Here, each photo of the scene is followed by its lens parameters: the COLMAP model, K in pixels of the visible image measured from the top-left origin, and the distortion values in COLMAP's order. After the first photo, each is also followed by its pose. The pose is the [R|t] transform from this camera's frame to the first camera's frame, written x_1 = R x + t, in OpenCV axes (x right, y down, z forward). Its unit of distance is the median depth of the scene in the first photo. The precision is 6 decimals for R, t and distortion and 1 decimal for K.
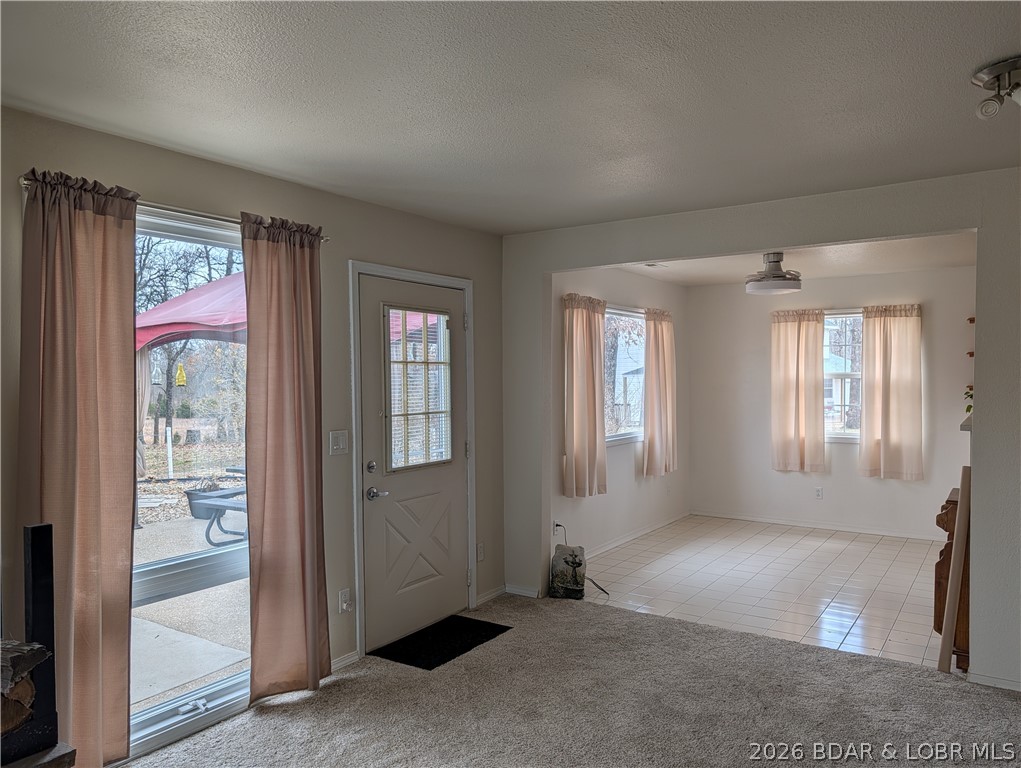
lens RADIAL K [[736.0, 0, 515.1], [0, 736.0, 393.0], [0, 0, 1]] dist [0.024324, -0.031551]
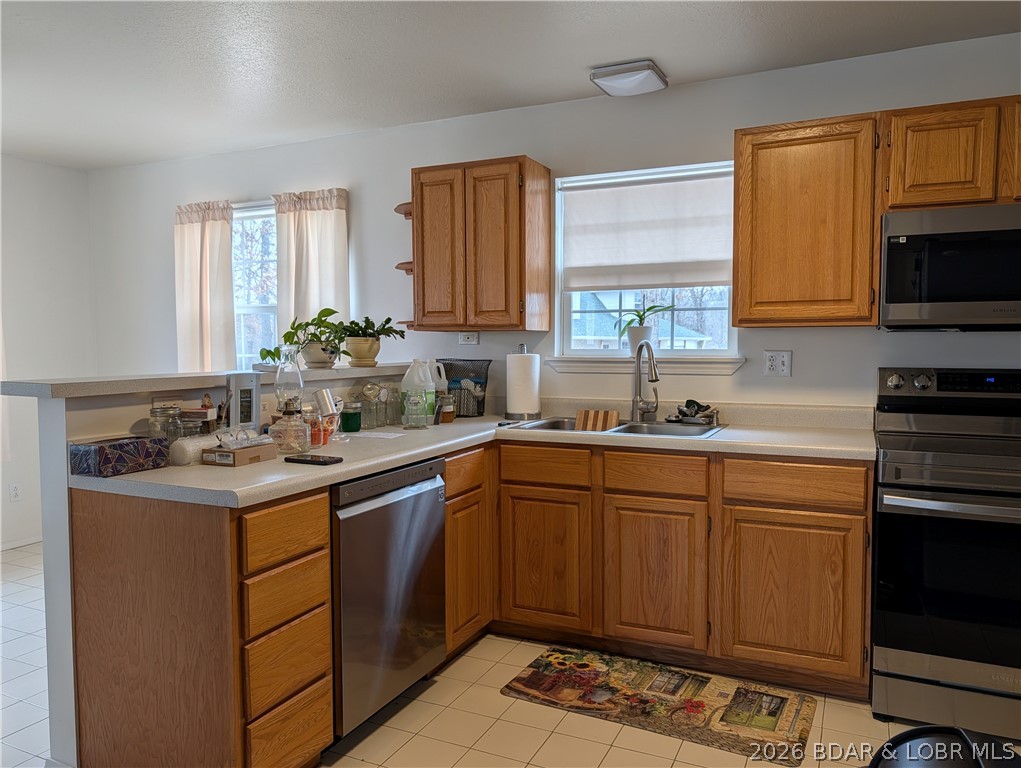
lens RADIAL K [[736.0, 0, 517.8], [0, 736.0, 384.6], [0, 0, 1]] dist [0.024324, -0.031551]
pose [[0.984543, -0.011829, 0.174742, 0.560928], [0.006014, 0.999411, 0.033771, 0.023614], [-0.175039, -0.032198, 0.984035, 0.343258]]
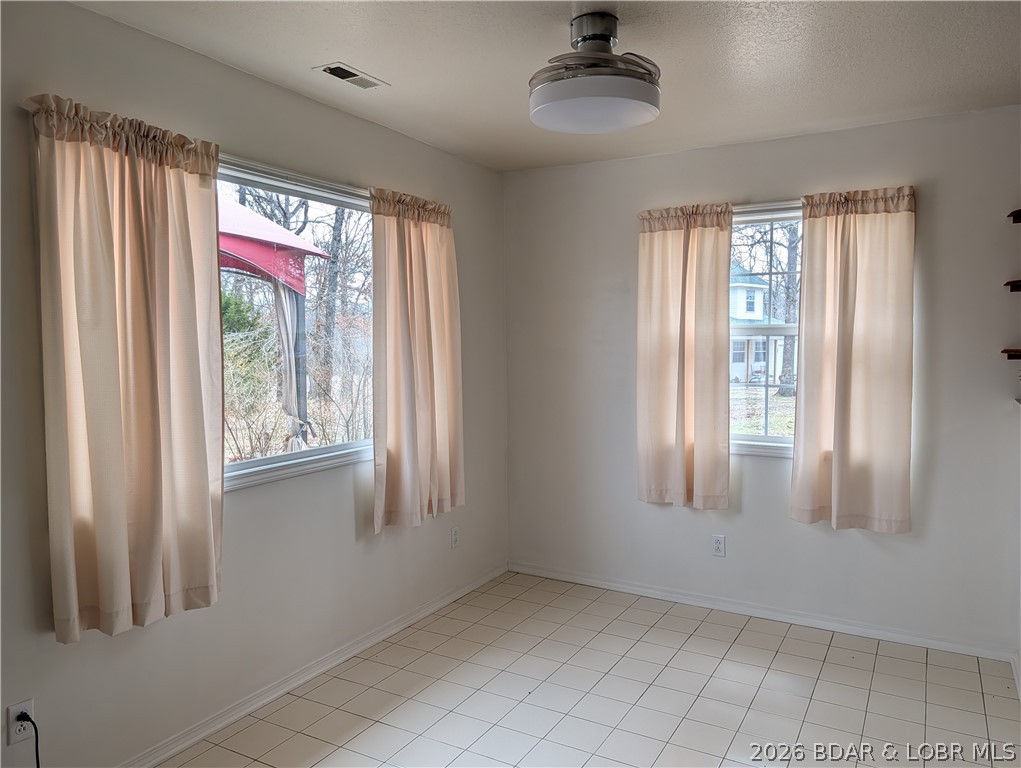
lens RADIAL K [[736.0, 0, 513.4], [0, 736.0, 390.3], [0, 0, 1]] dist [0.024324, -0.031551]
pose [[0.997238, -0.003199, 0.074210, 0.229352], [-0.000231, 0.998934, 0.046161, -0.004806], [-0.074279, -0.046051, 0.996174, 0.494027]]
